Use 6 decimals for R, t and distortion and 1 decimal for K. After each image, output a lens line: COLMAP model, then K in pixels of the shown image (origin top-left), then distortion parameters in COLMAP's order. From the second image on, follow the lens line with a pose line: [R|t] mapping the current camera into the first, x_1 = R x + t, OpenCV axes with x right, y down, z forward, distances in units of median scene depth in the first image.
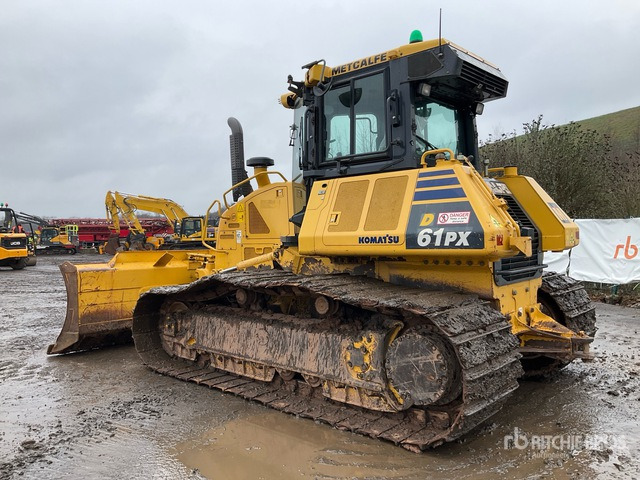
lens RADIAL K [[480.4, 0, 320.0], [0, 480.4, 240.0], [0, 0, 1]] dist [0.035849, -0.011139]
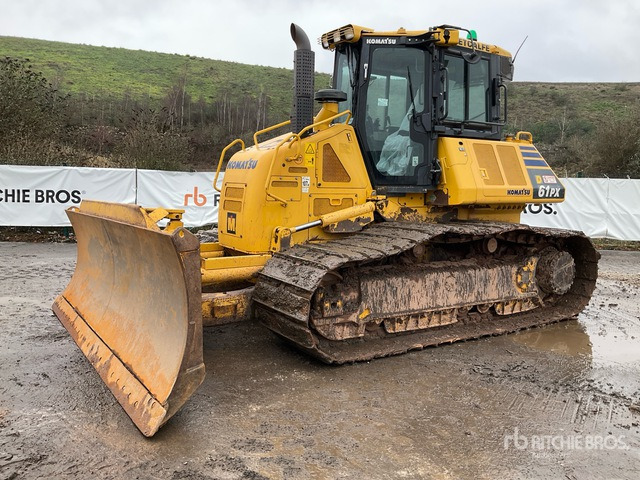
lens RADIAL K [[480.4, 0, 320.0], [0, 480.4, 240.0], [0, 0, 1]] dist [0.035849, -0.011139]
pose [[0.346880, -0.084786, 0.934069, -1.172230], [-0.015536, 0.995250, 0.096109, 0.009745], [-0.937781, -0.047850, 0.343915, 0.894162]]
